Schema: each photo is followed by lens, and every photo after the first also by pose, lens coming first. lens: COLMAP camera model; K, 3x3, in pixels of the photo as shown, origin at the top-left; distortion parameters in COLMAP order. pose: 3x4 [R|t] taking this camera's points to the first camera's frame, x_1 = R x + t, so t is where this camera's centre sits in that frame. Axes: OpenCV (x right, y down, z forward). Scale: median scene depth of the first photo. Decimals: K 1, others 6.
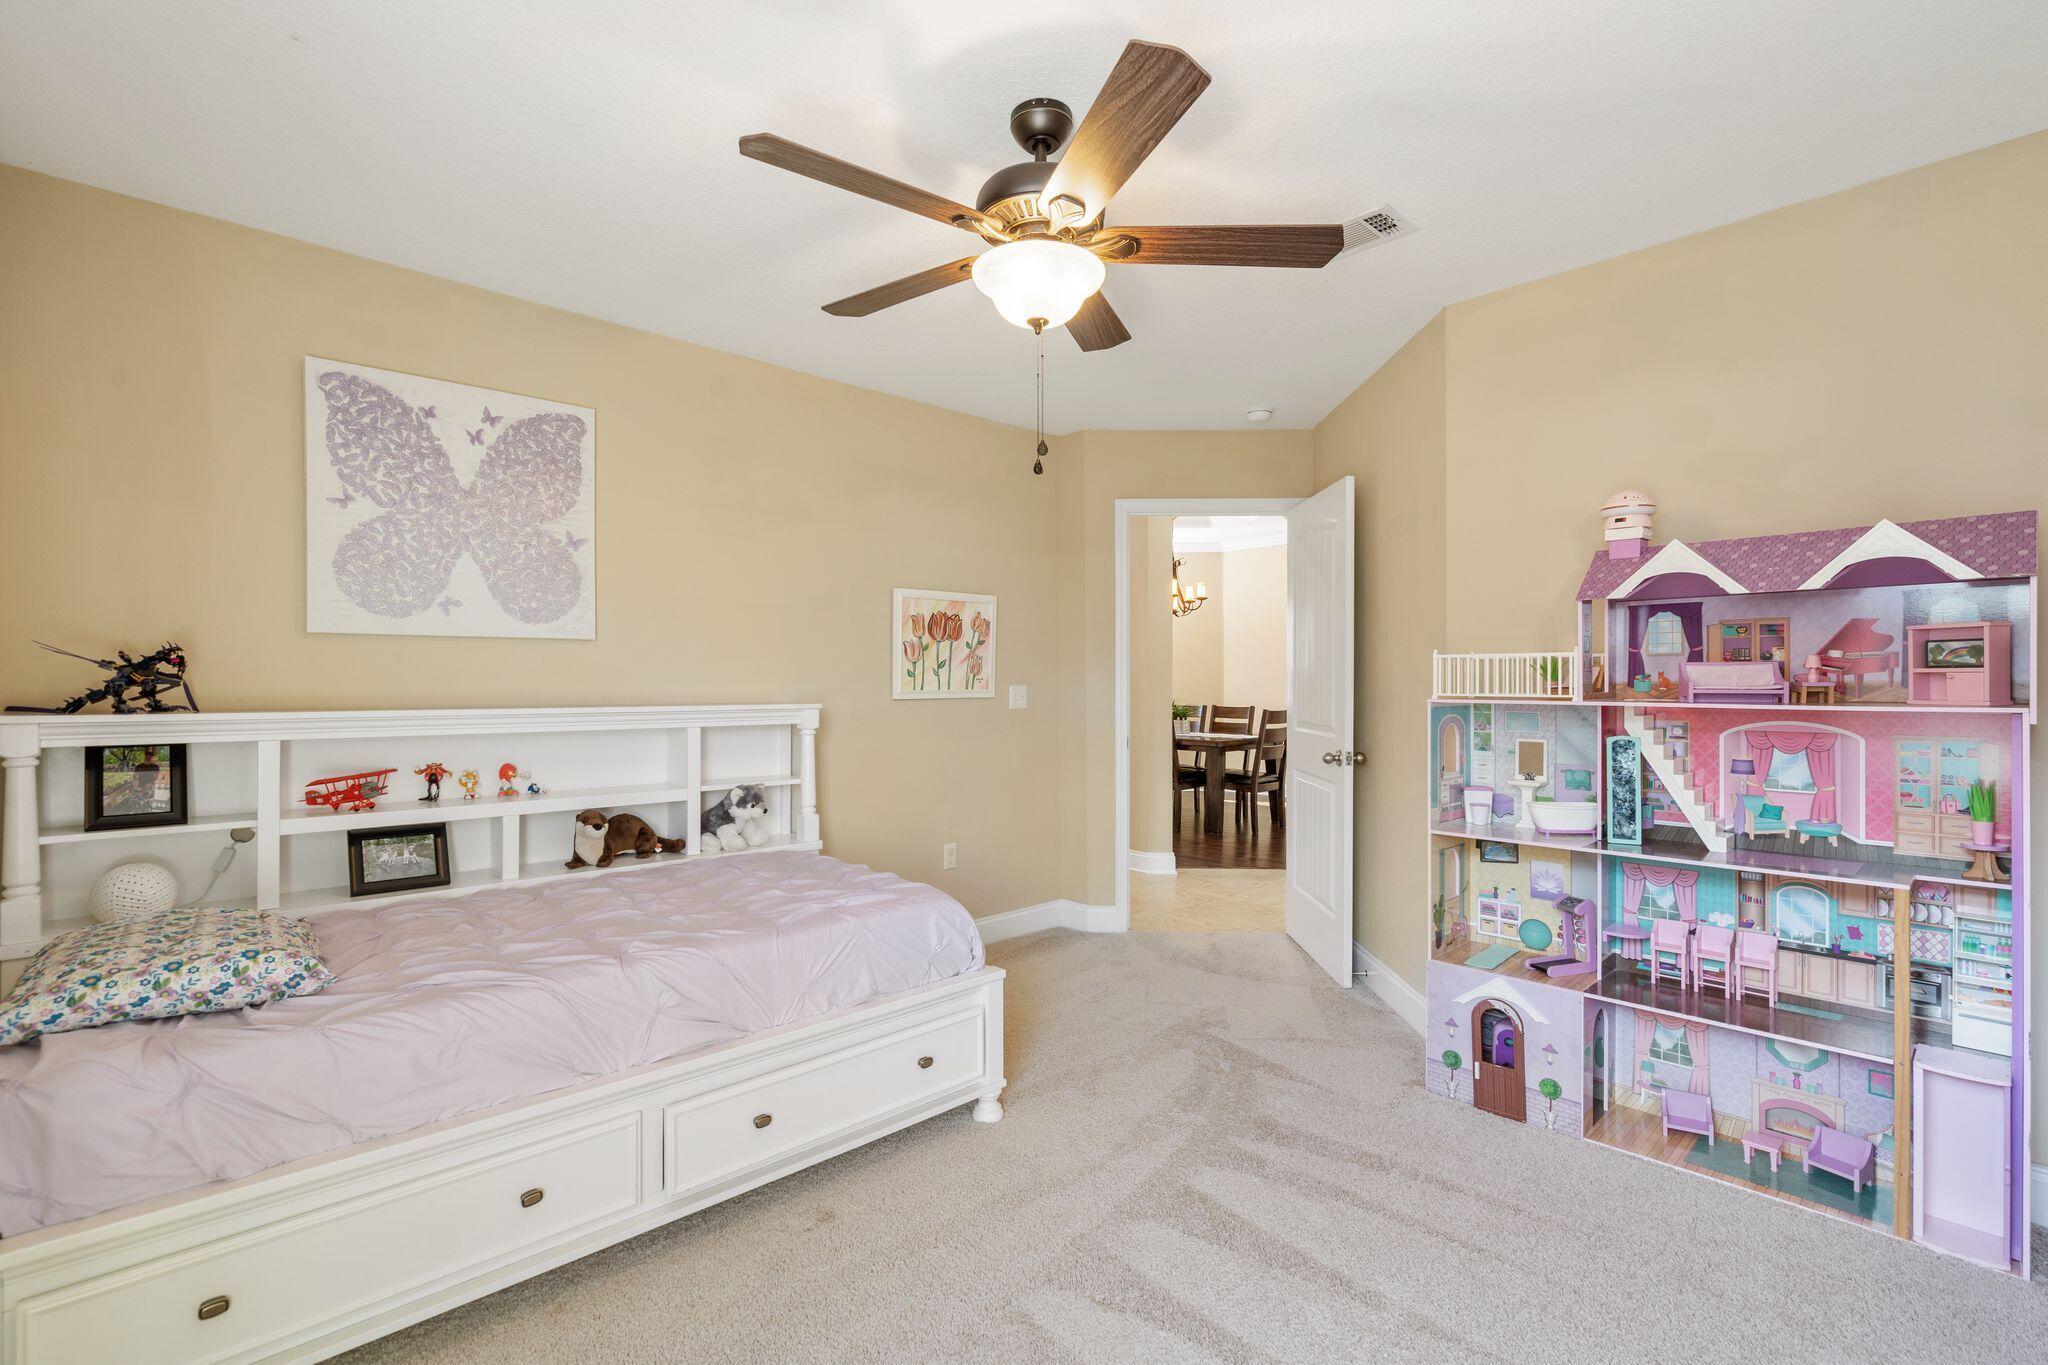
lens RADIAL K [[928.8, 0, 1030.7], [0, 928.8, 682.8], [0, 0, 1]] dist [-0.008057, 0.003938]
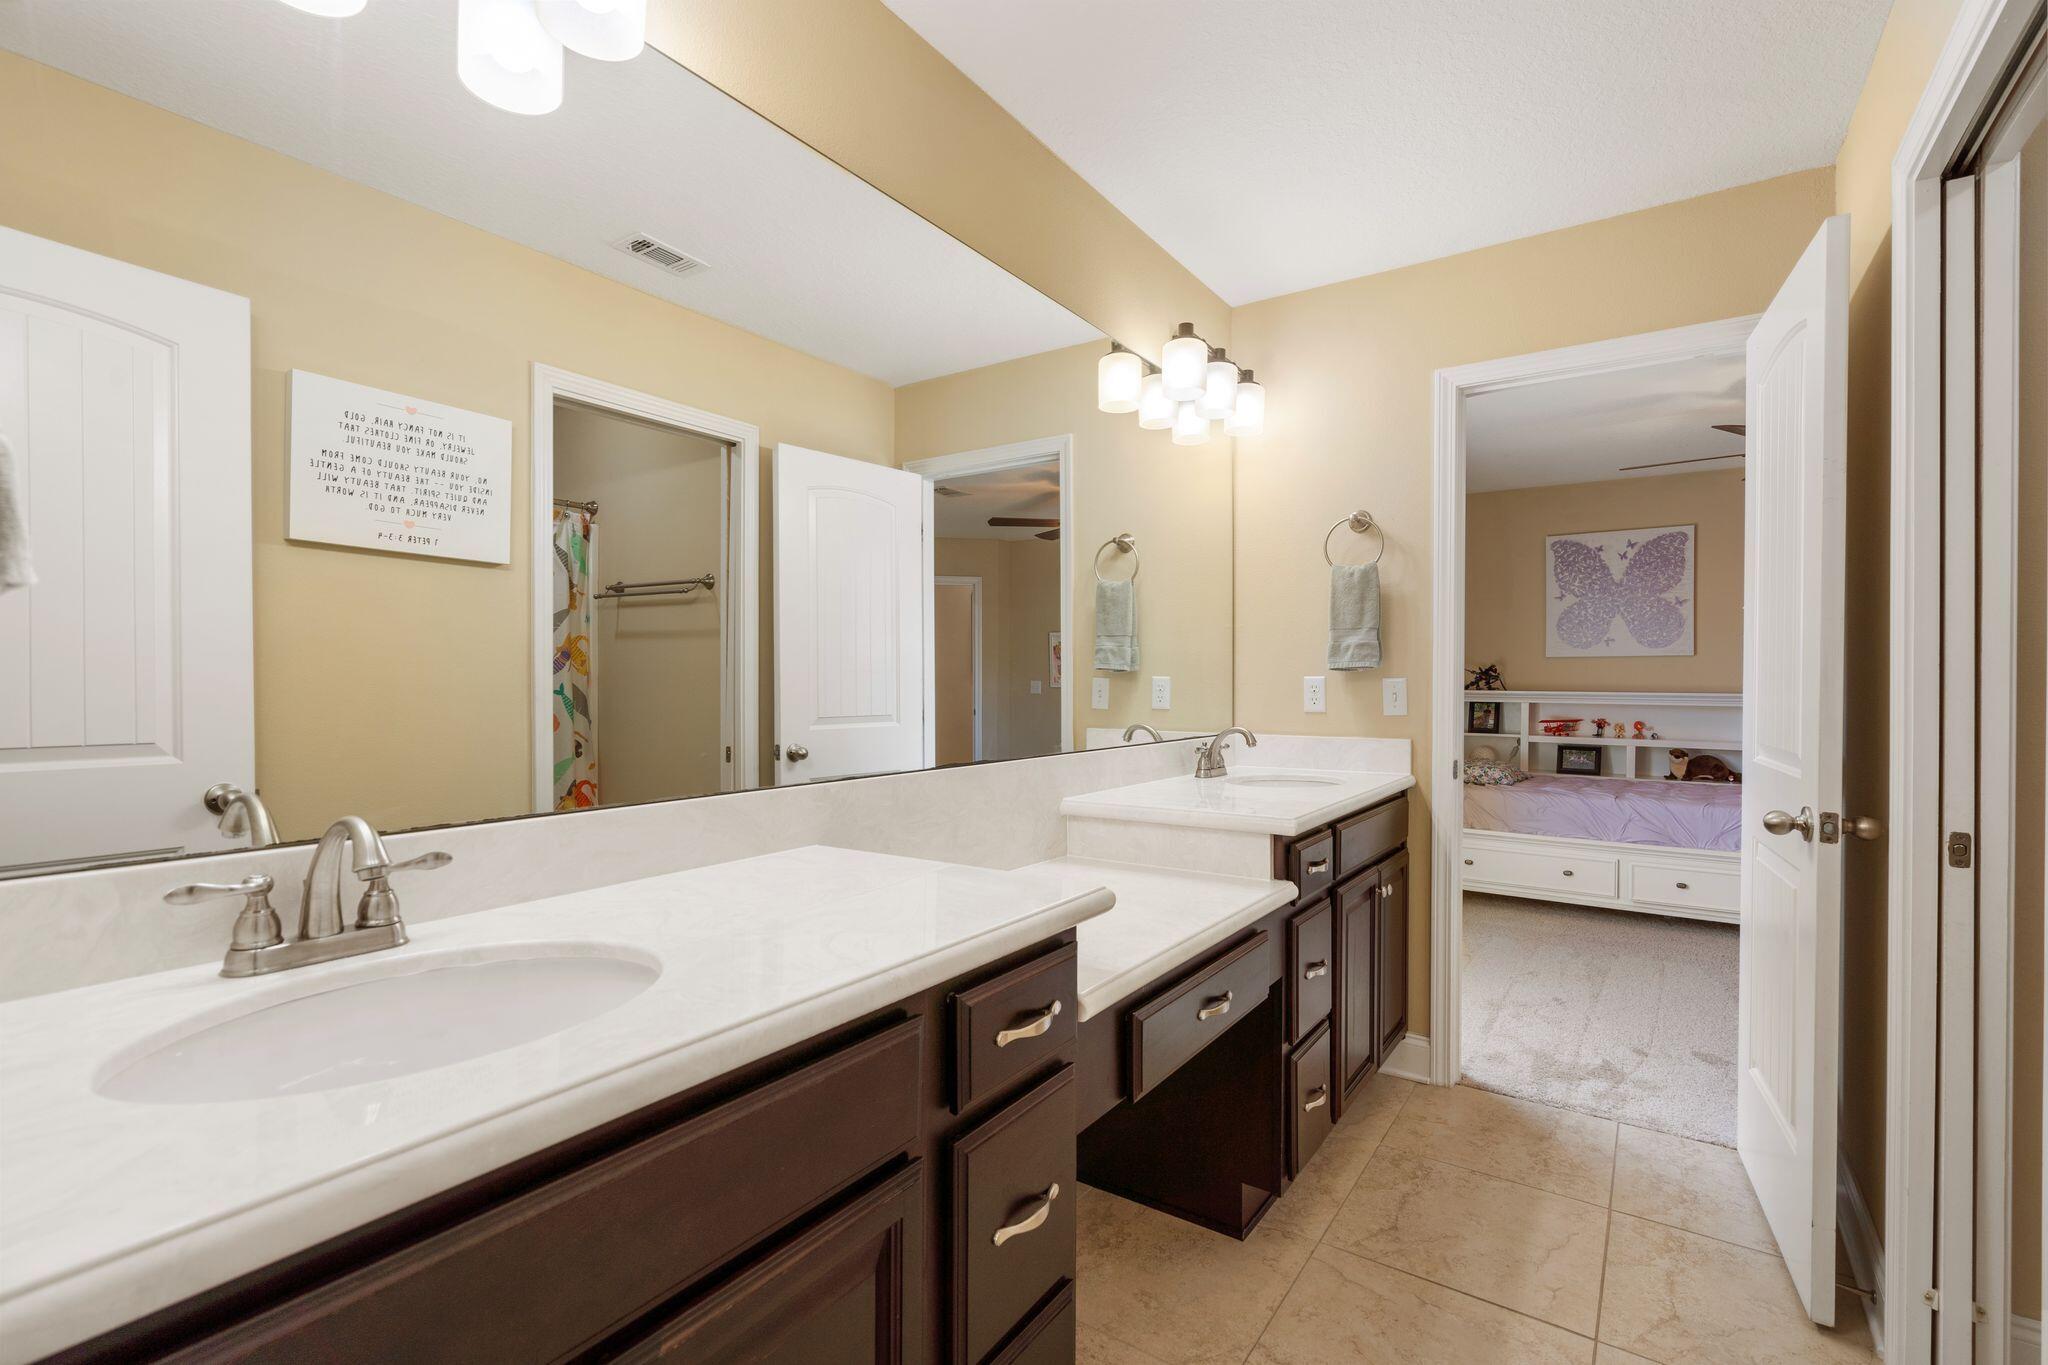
lens RADIAL K [[928.8, 0, 1028.4], [0, 928.8, 686.5], [0, 0, 1]] dist [-0.008057, 0.003938]
pose [[0.224148, 0.015303, -0.974435, 1.119798], [-0.000930, 0.999880, 0.015489, -0.015363], [0.974555, -0.002566, 0.224135, -0.732694]]
